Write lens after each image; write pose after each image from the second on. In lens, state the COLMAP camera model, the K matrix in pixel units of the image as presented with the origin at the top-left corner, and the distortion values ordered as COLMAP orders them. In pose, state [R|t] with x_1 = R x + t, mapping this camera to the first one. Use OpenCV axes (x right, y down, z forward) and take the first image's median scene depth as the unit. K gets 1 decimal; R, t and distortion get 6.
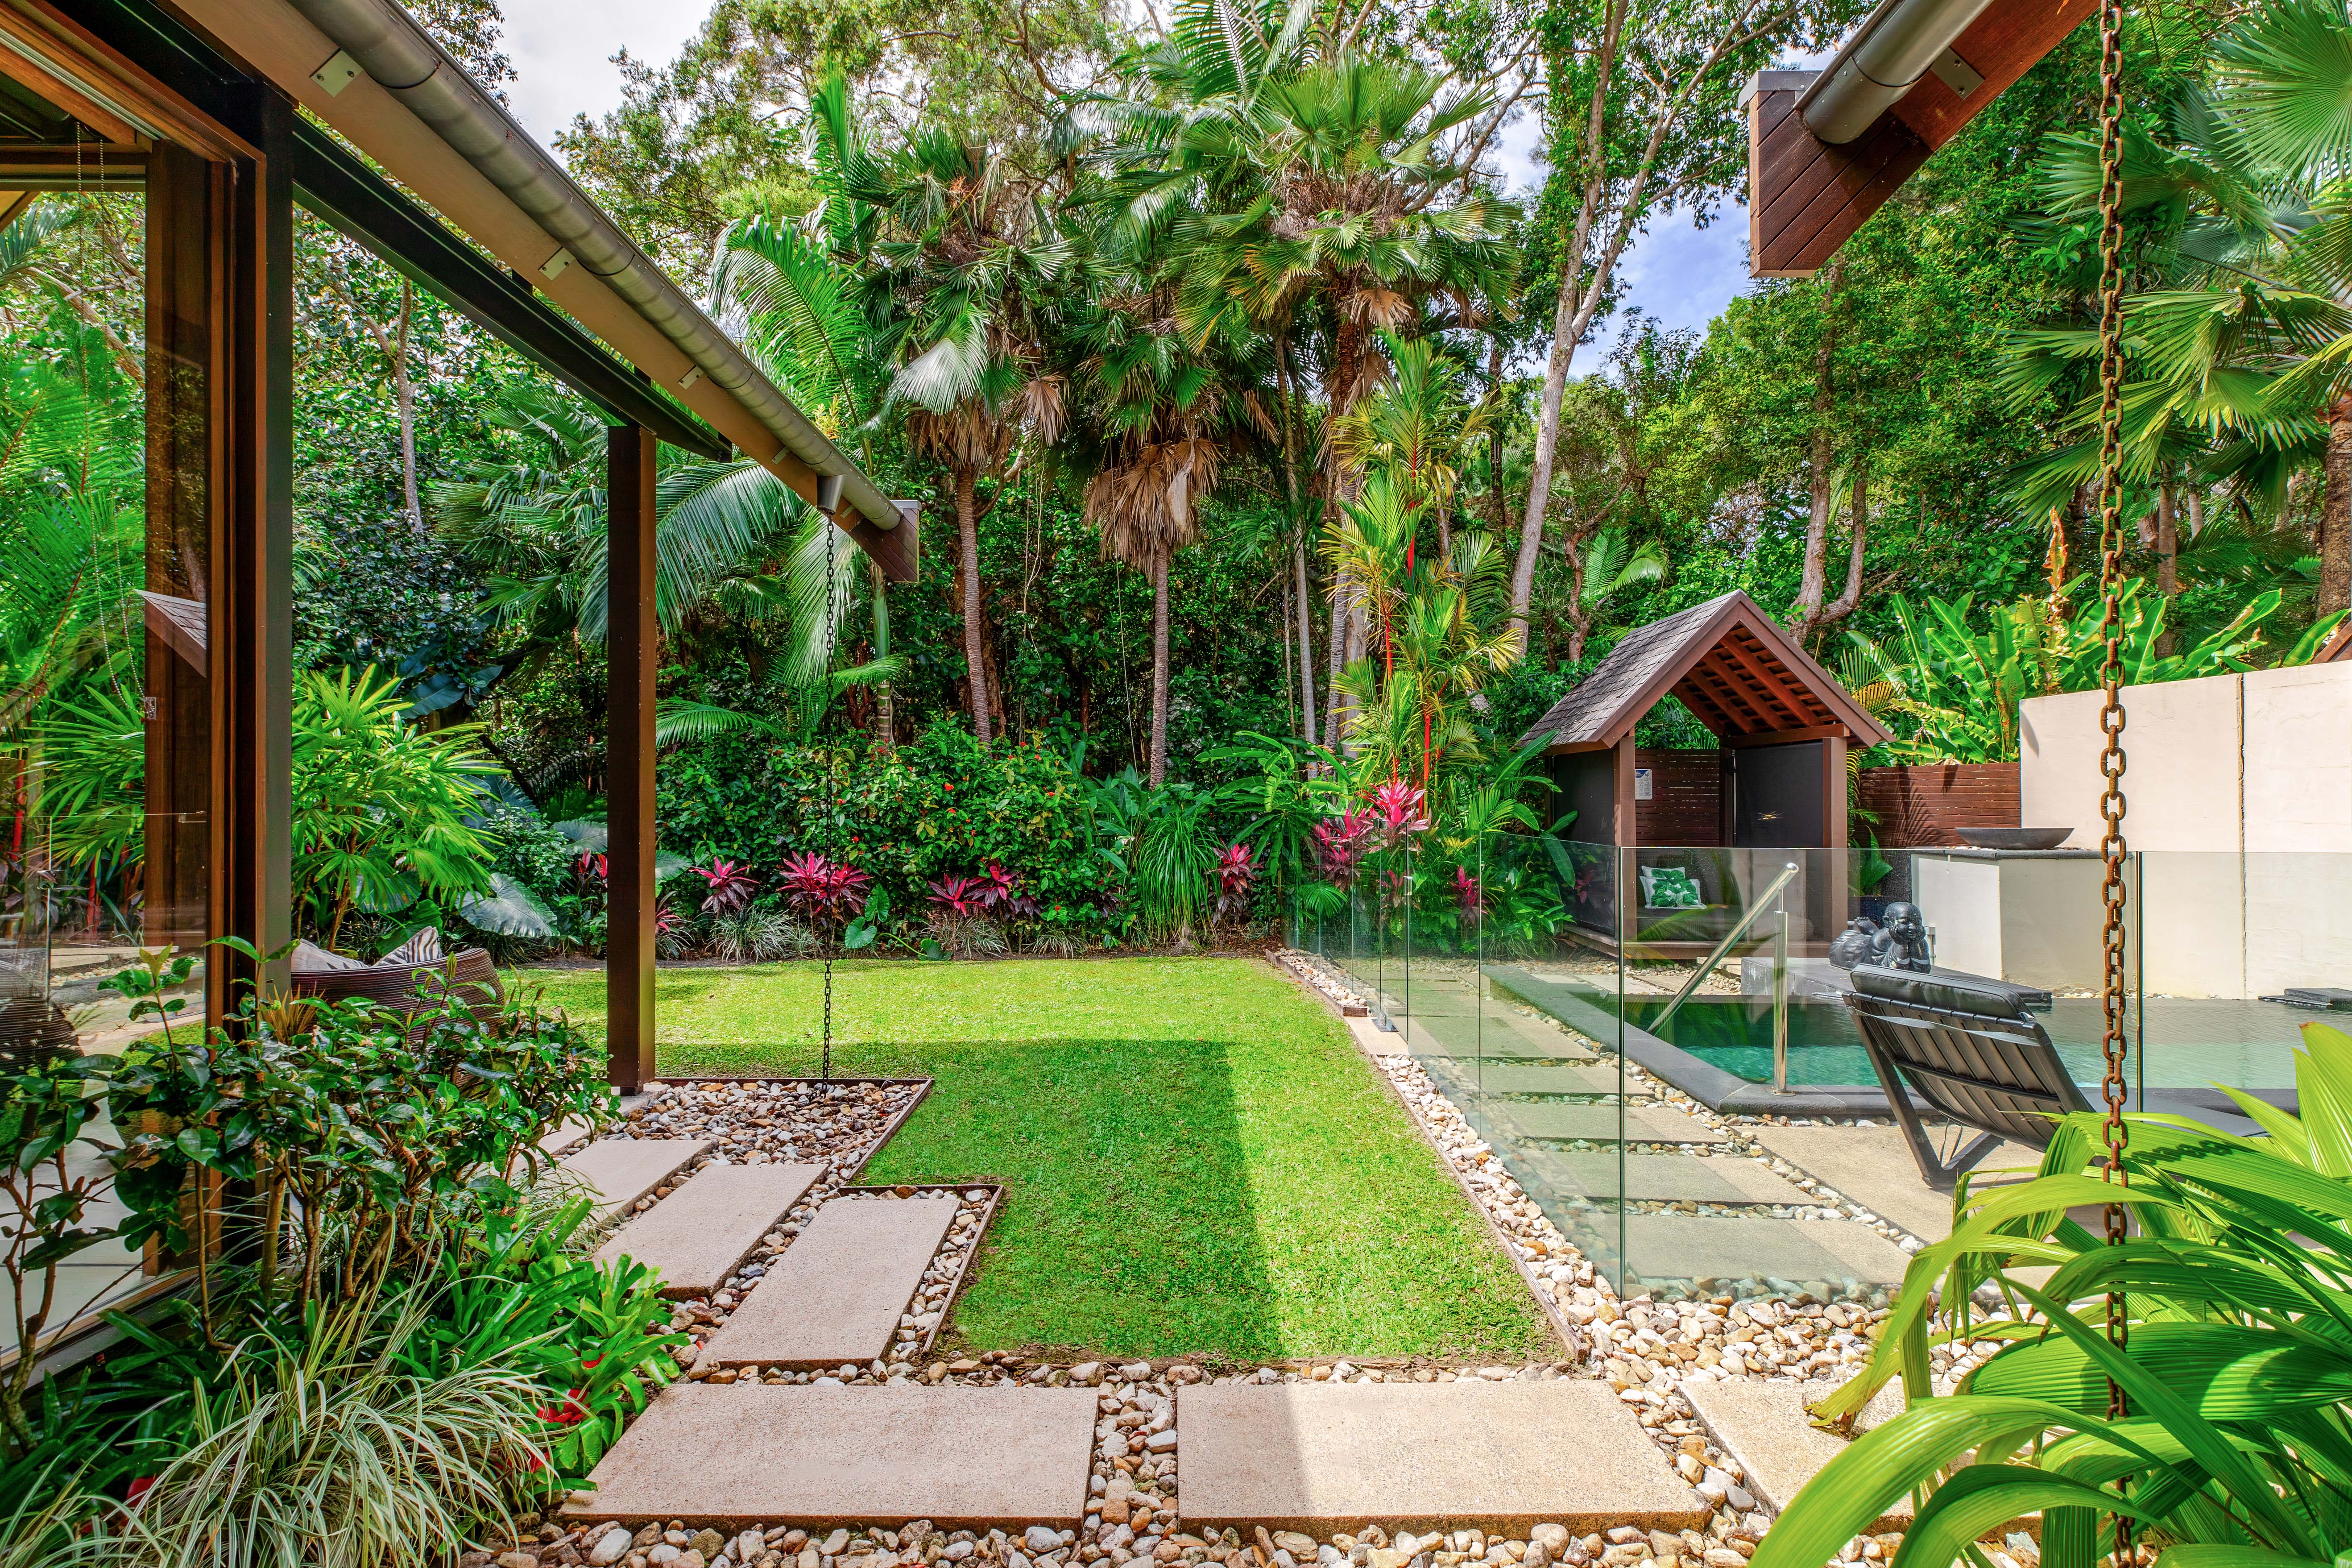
lens RADIAL K [[1074.3, 0, 1177.7], [0, 1074.3, 802.5], [0, 0, 1]] dist [0.001385, 0.000546]
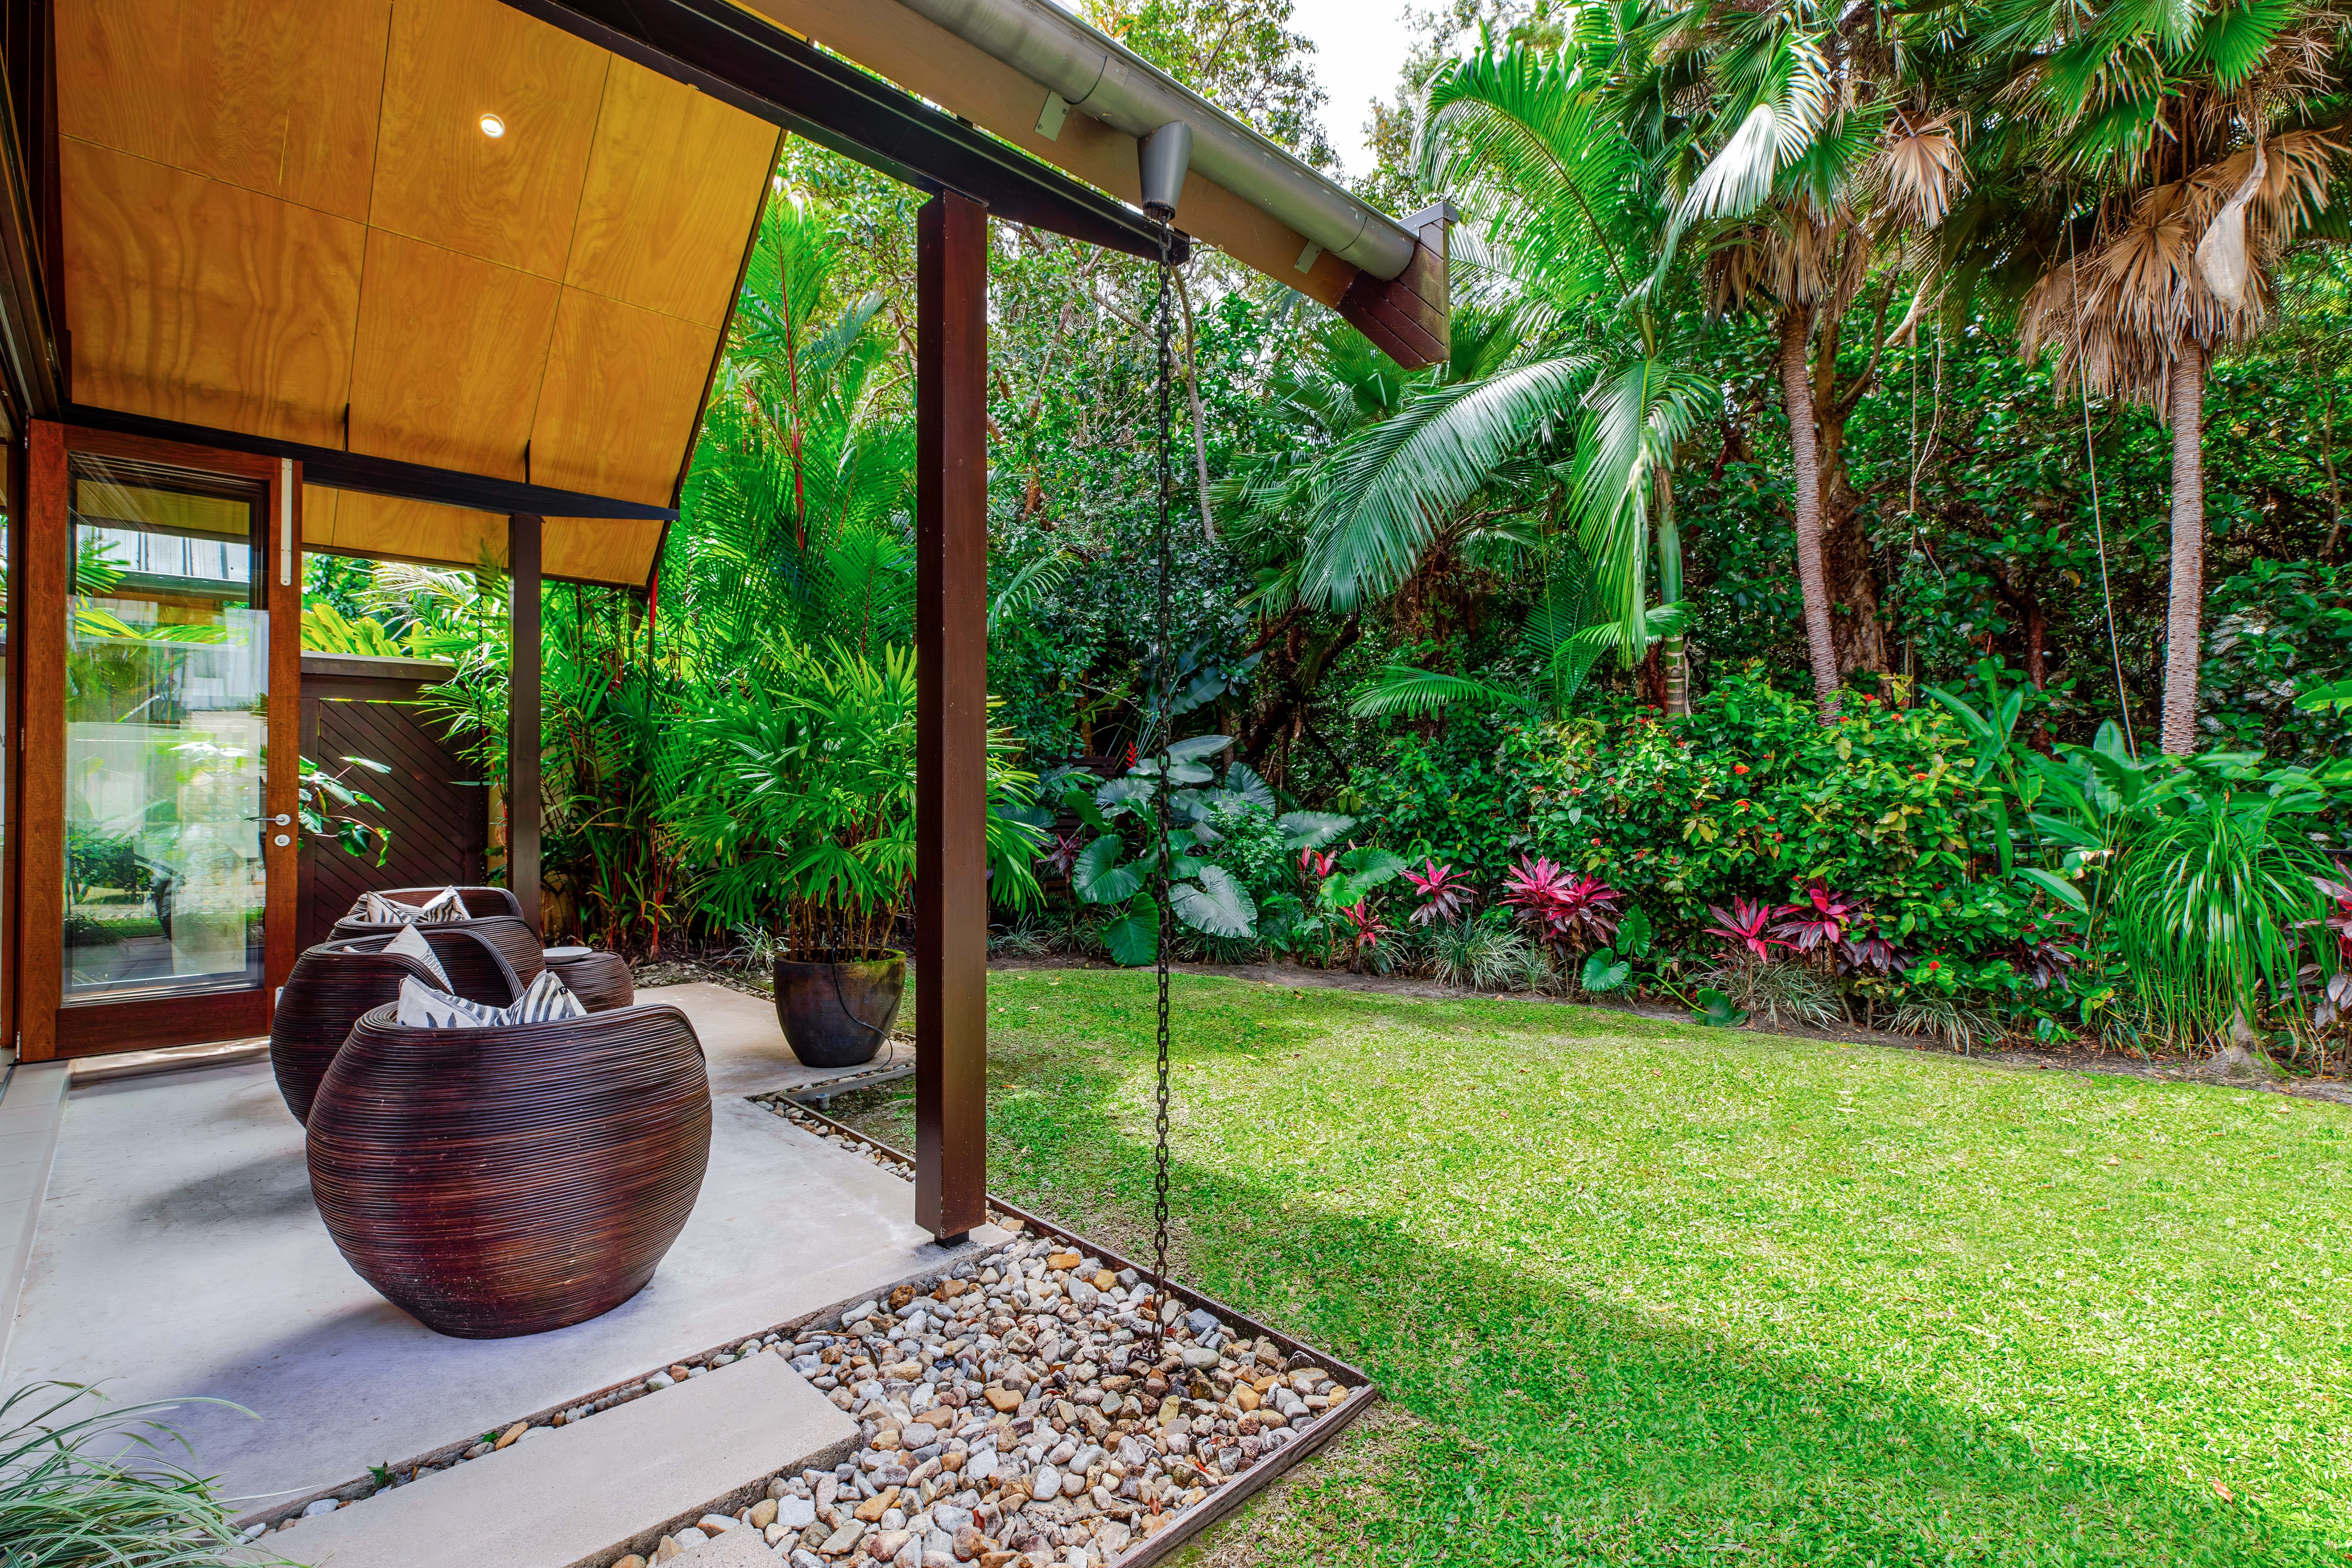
lens RADIAL K [[1052.6, 0, 1178.6], [0, 1052.6, 793.7], [0, 0, 1]] dist [0.000595, -0.000190]
pose [[0.697374, -0.005428, -0.716687, 0.016208], [0.003701, 0.999985, -0.003972, 0.002657], [0.716698, 0.000118, 0.697384, 0.281429]]
